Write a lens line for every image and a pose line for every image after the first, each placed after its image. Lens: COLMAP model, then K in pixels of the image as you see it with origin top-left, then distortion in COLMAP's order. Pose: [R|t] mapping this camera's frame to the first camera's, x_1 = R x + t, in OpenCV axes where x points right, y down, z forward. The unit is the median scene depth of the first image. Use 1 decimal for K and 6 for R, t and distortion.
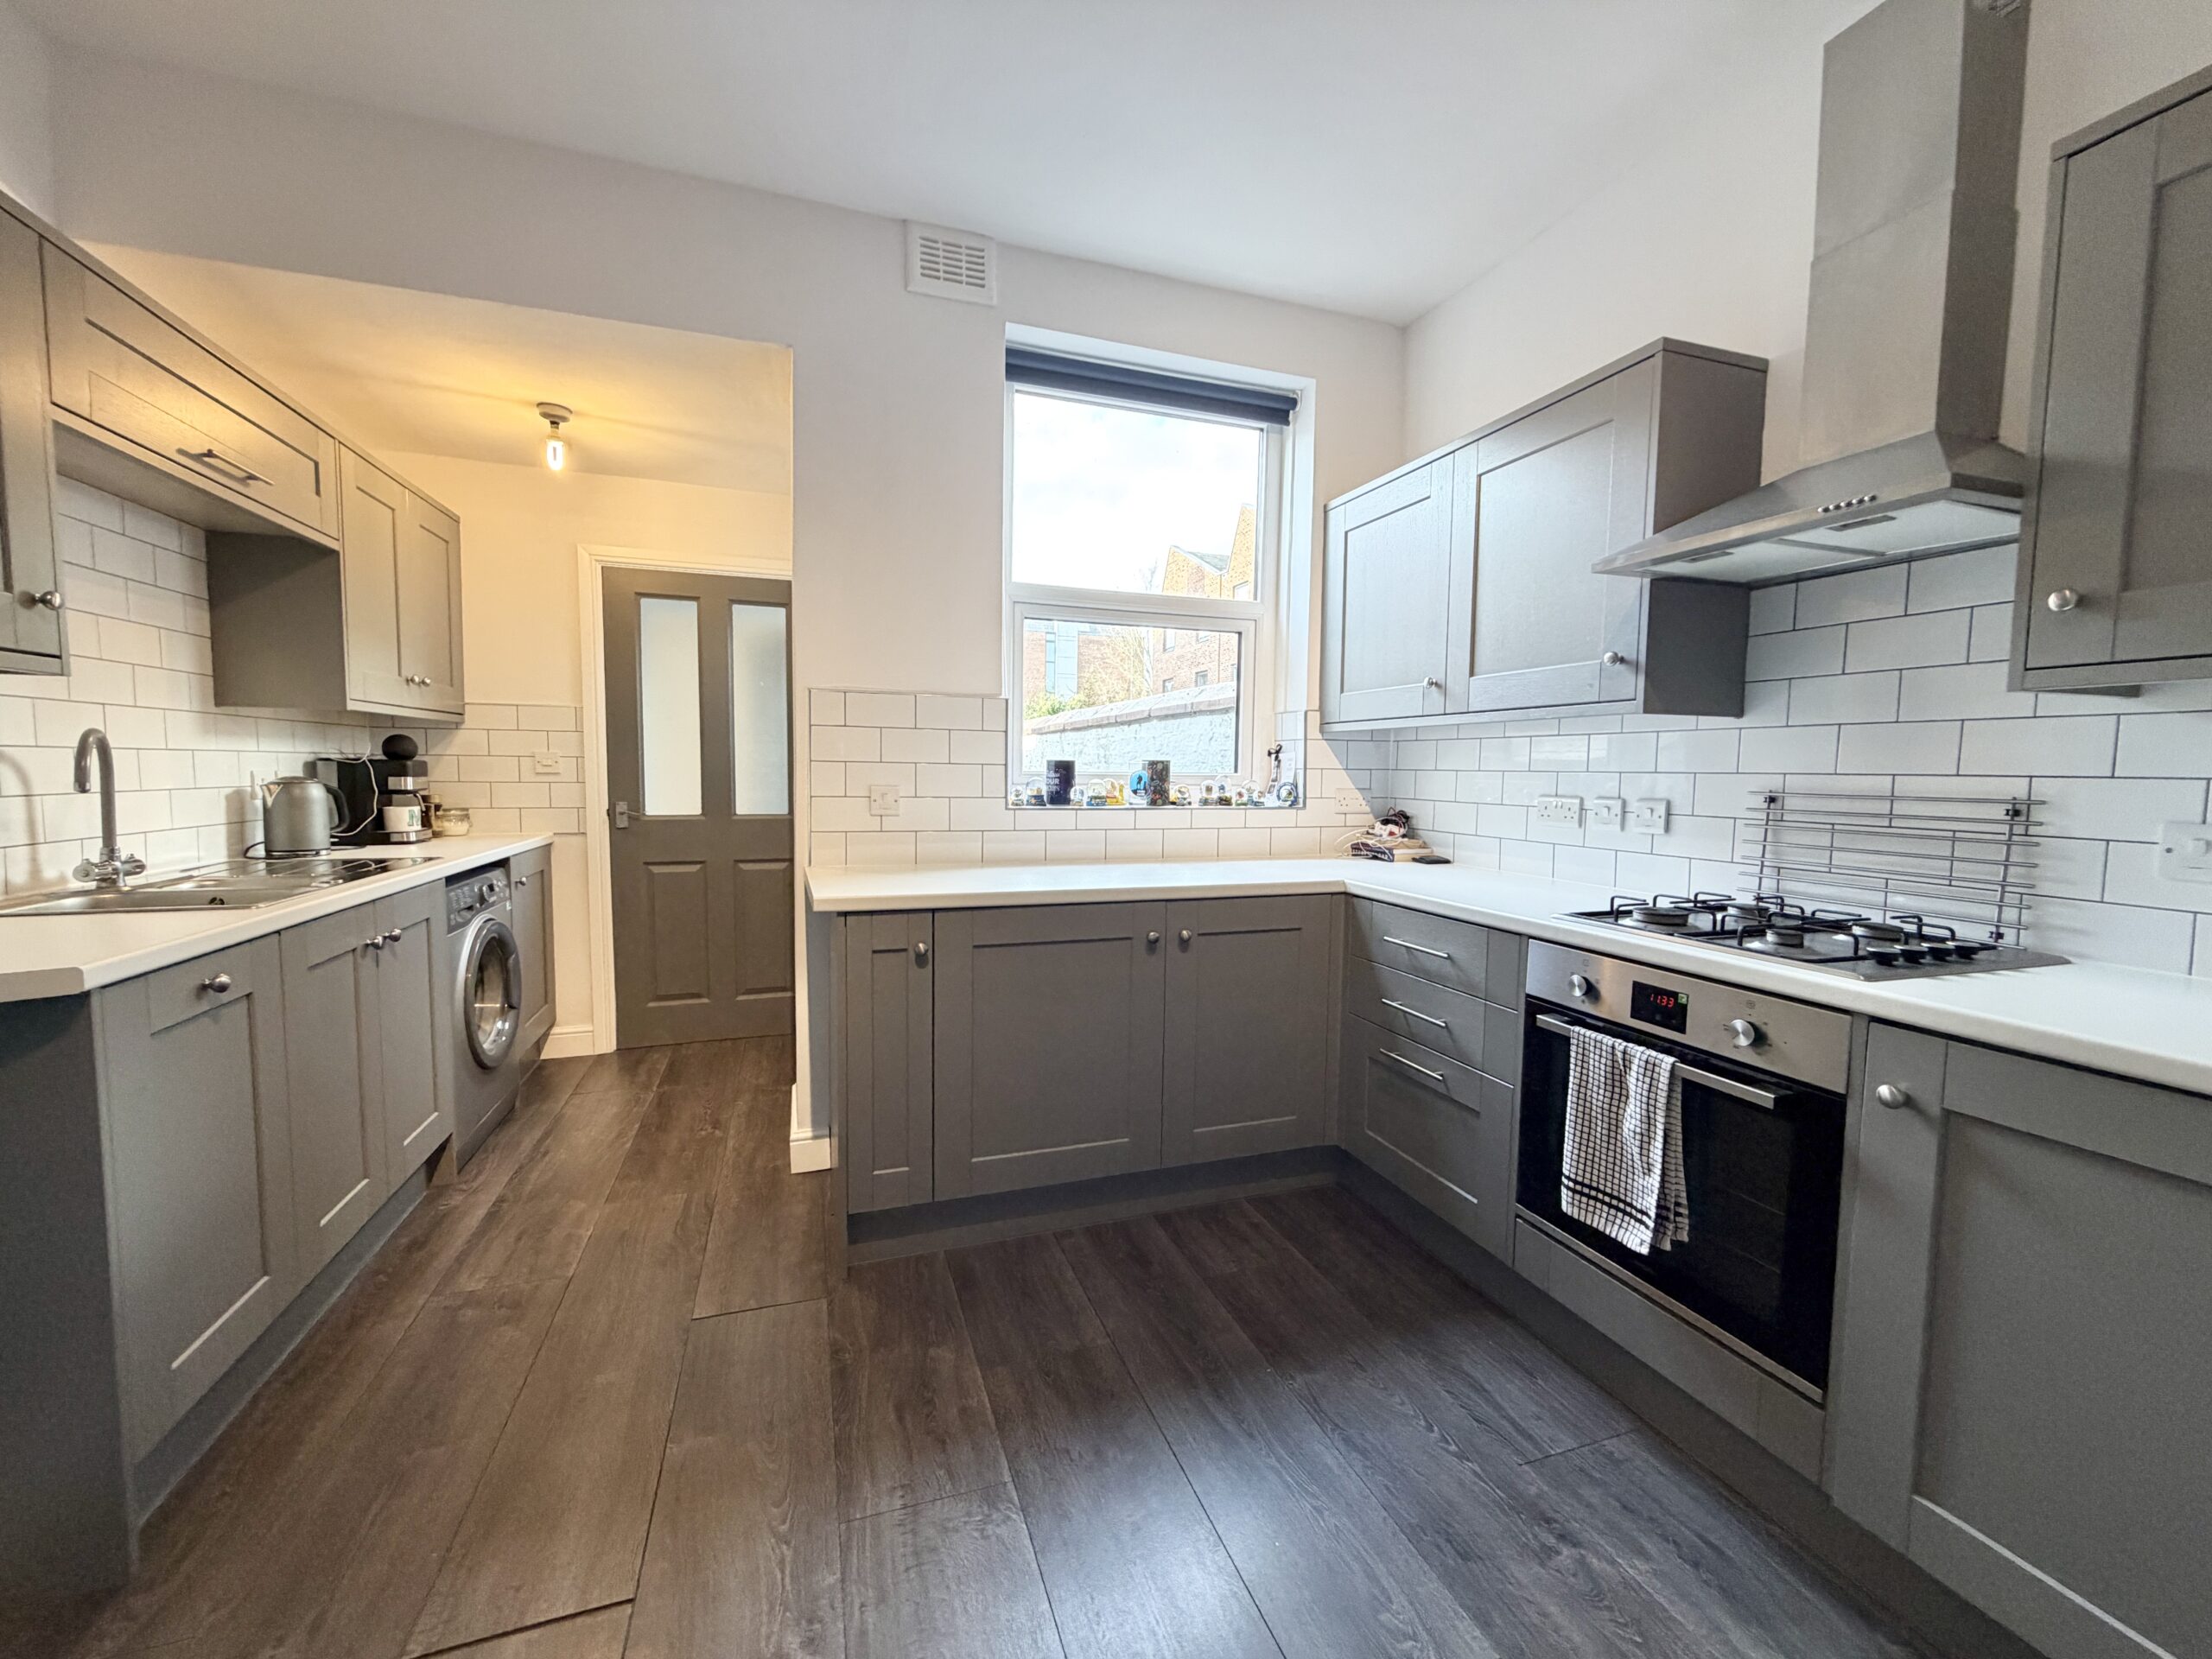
lens RADIAL K [[870.3, 0, 1078.3], [0, 870.3, 830.3], [0, 0, 1]] dist [0.000479, -0.000038]
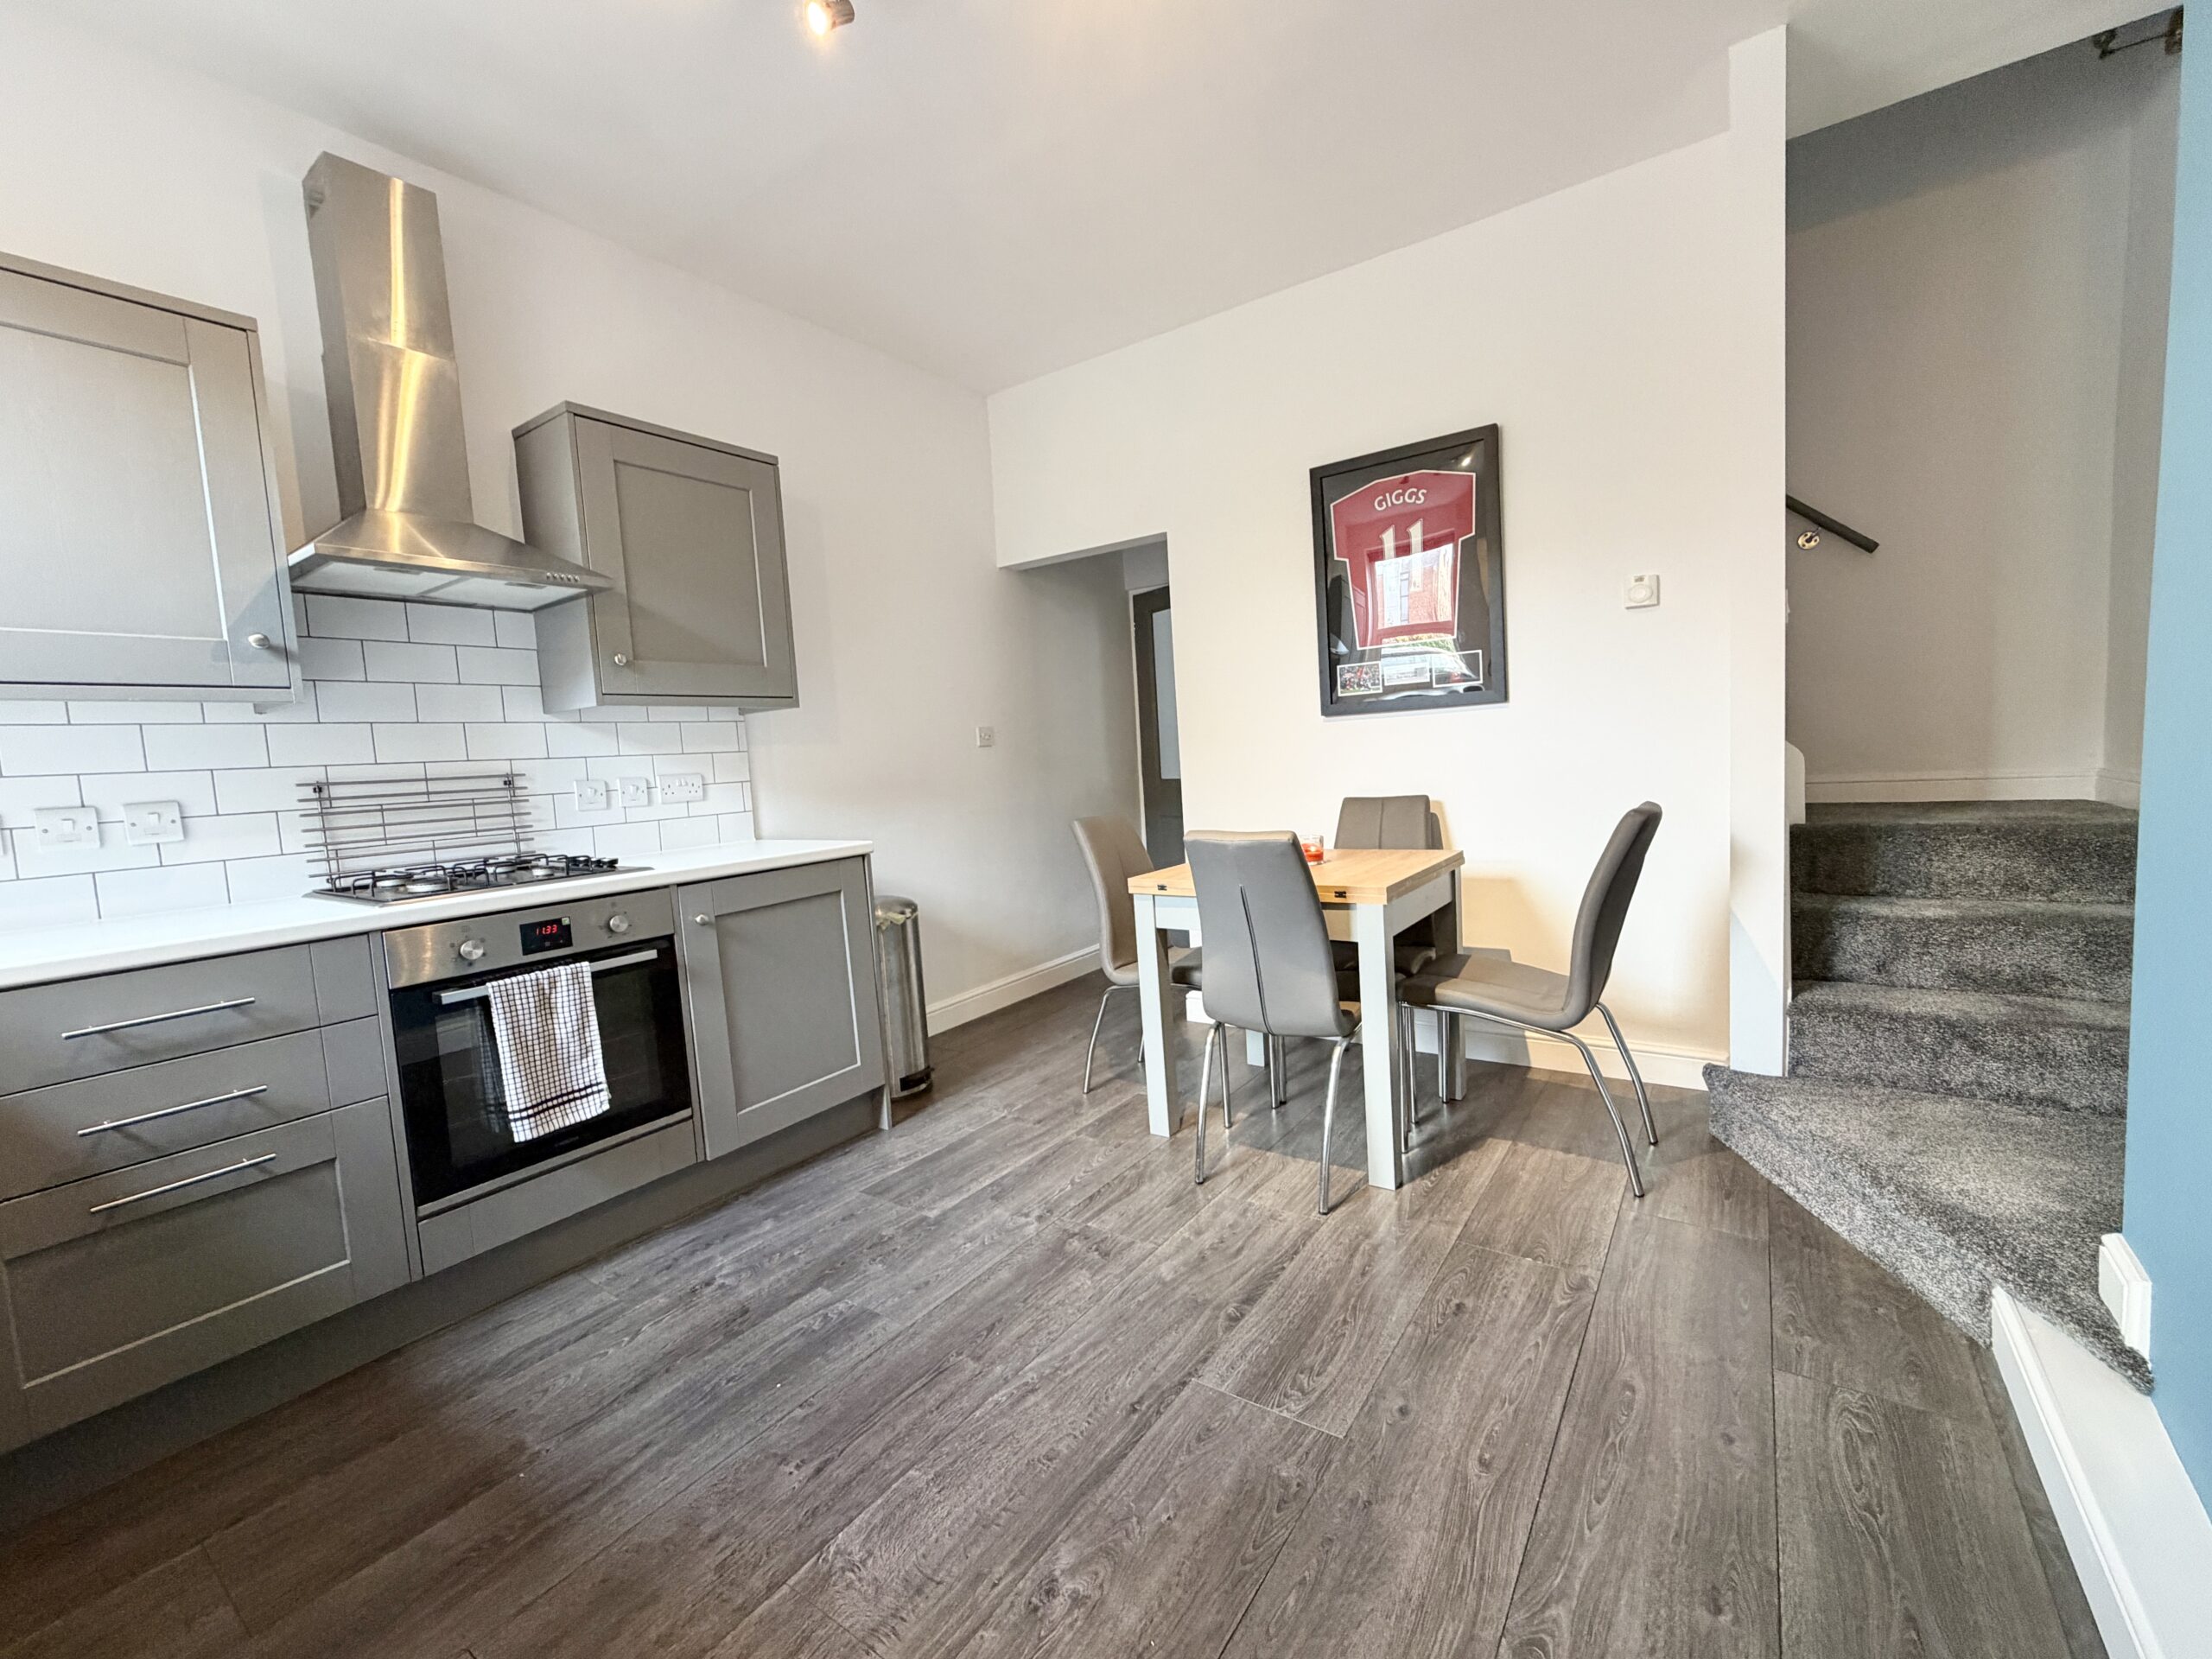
lens RADIAL K [[930.3, 0, 1106.0], [0, 930.3, 829.5], [0, 0, 1]] dist [-0.000057, -0.000137]
pose [[-0.597380, -0.045431, 0.800670, -0.615347], [0.106433, 0.985071, 0.135303, -0.032808], [-0.794864, 0.166045, -0.583627, 0.757652]]
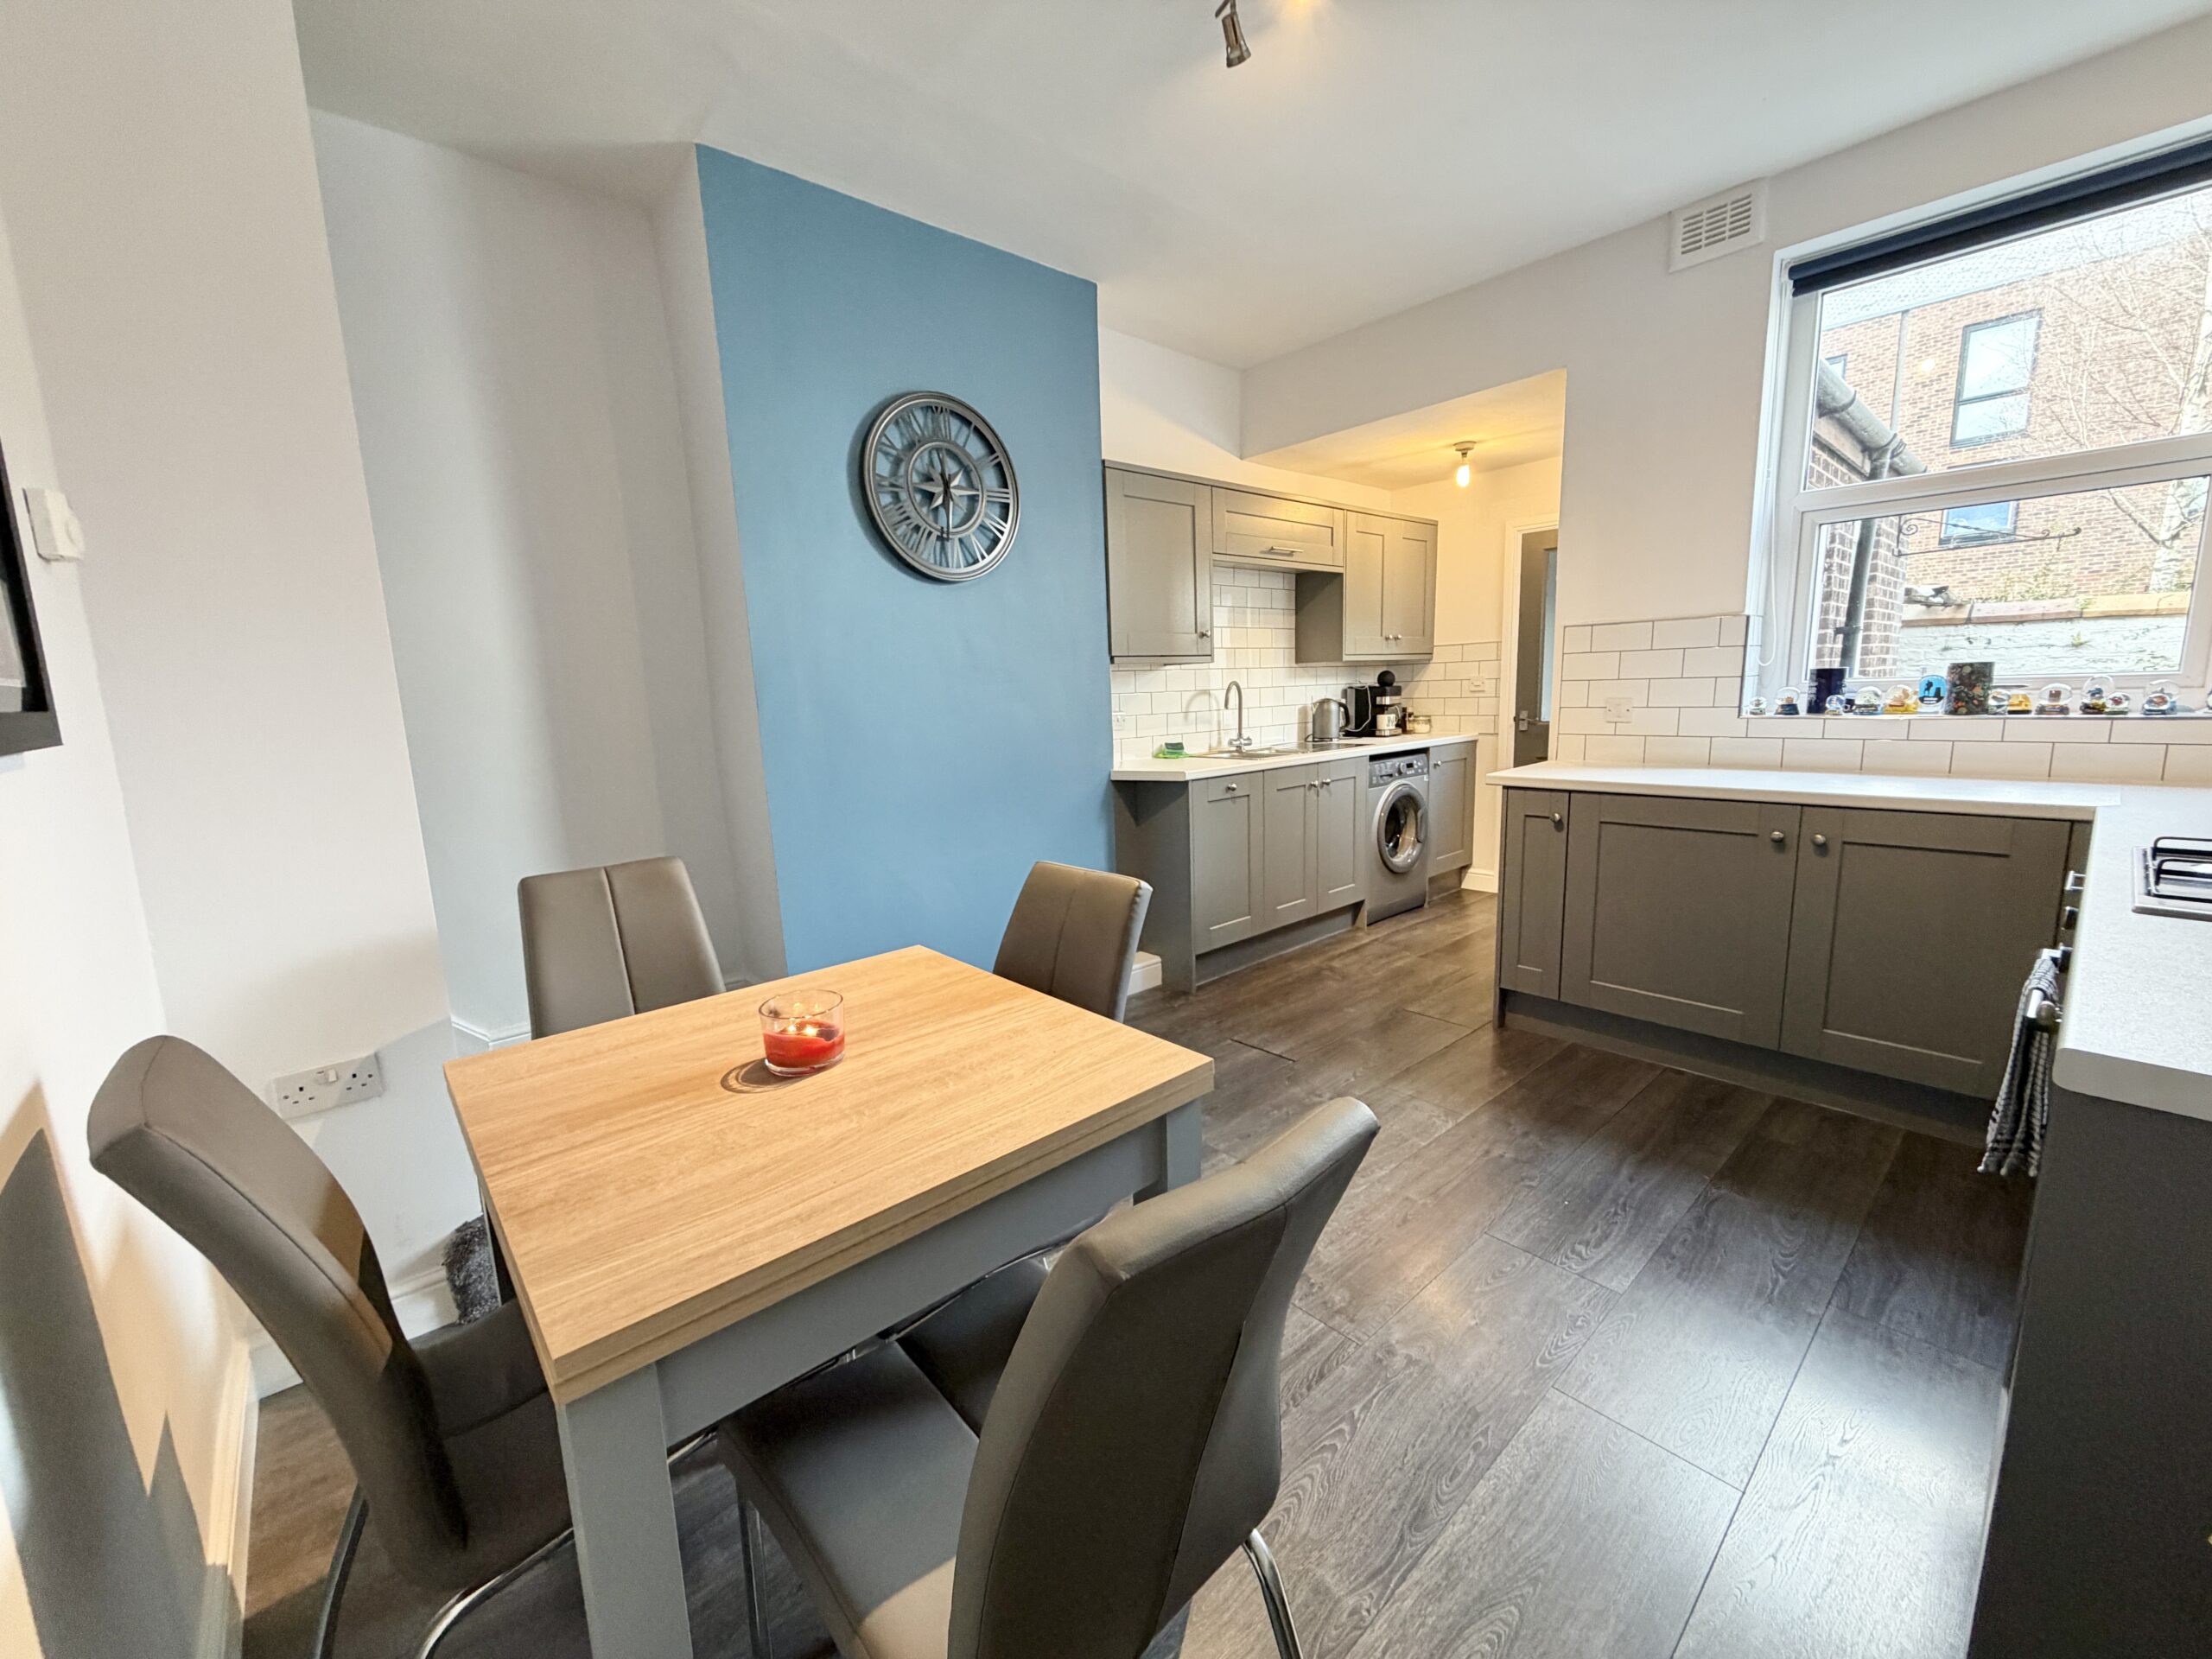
lens RADIAL K [[877.3, 0, 1108.6], [0, 877.3, 826.1], [0, 0, 1]] dist [0.000447, -0.000328]
pose [[0.398239, 0.116580, -0.909843, 0.749837], [-0.024599, 0.992891, 0.116454, 0.002428], [0.916952, -0.023995, 0.398276, -0.207378]]
